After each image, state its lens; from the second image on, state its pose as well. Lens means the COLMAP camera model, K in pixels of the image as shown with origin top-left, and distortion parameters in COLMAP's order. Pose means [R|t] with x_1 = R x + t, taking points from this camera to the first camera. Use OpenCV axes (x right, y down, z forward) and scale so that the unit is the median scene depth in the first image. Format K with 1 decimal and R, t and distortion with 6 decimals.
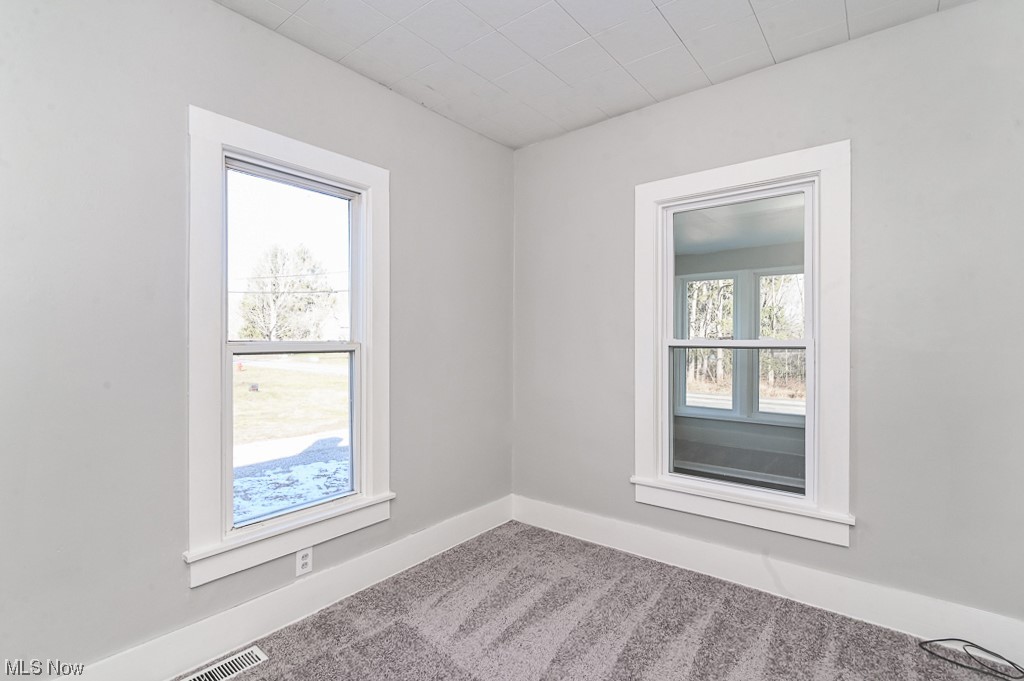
lens RADIAL K [[474.0, 0, 510.6], [0, 474.0, 343.0], [0, 0, 1]] dist [0.001975, 0.000718]
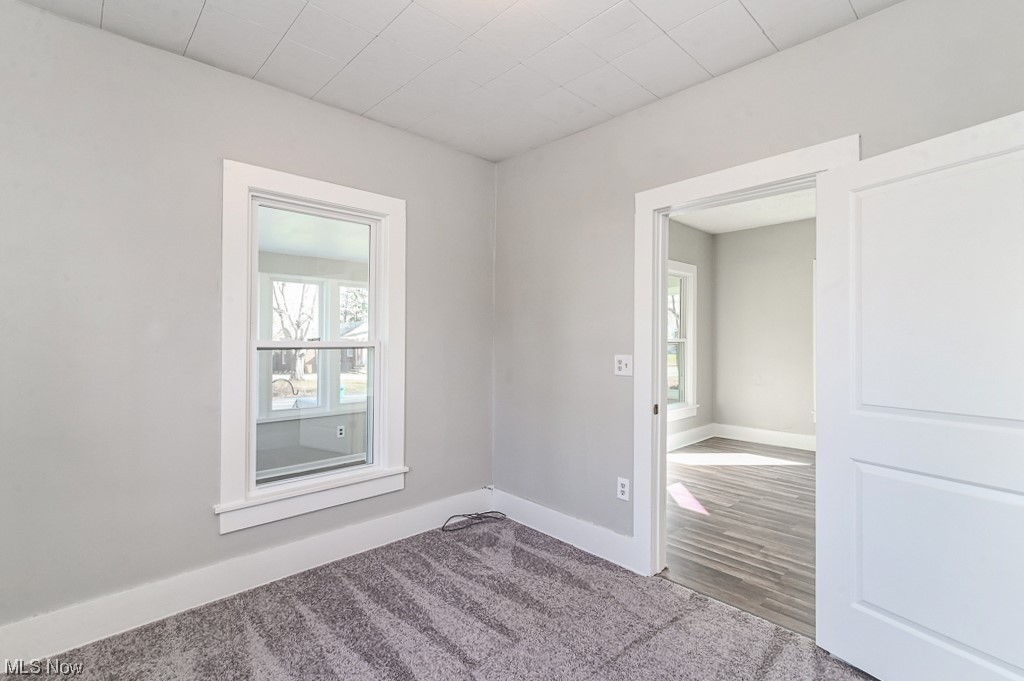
lens RADIAL K [[474.0, 0, 510.6], [0, 474.0, 338.9], [0, 0, 1]] dist [0.001975, 0.000718]
pose [[0.135473, 0.010023, 0.990730, -0.547799], [0.002591, 0.999942, -0.010470, 0.000681], [-0.990778, 0.003985, 0.135439, 0.422616]]
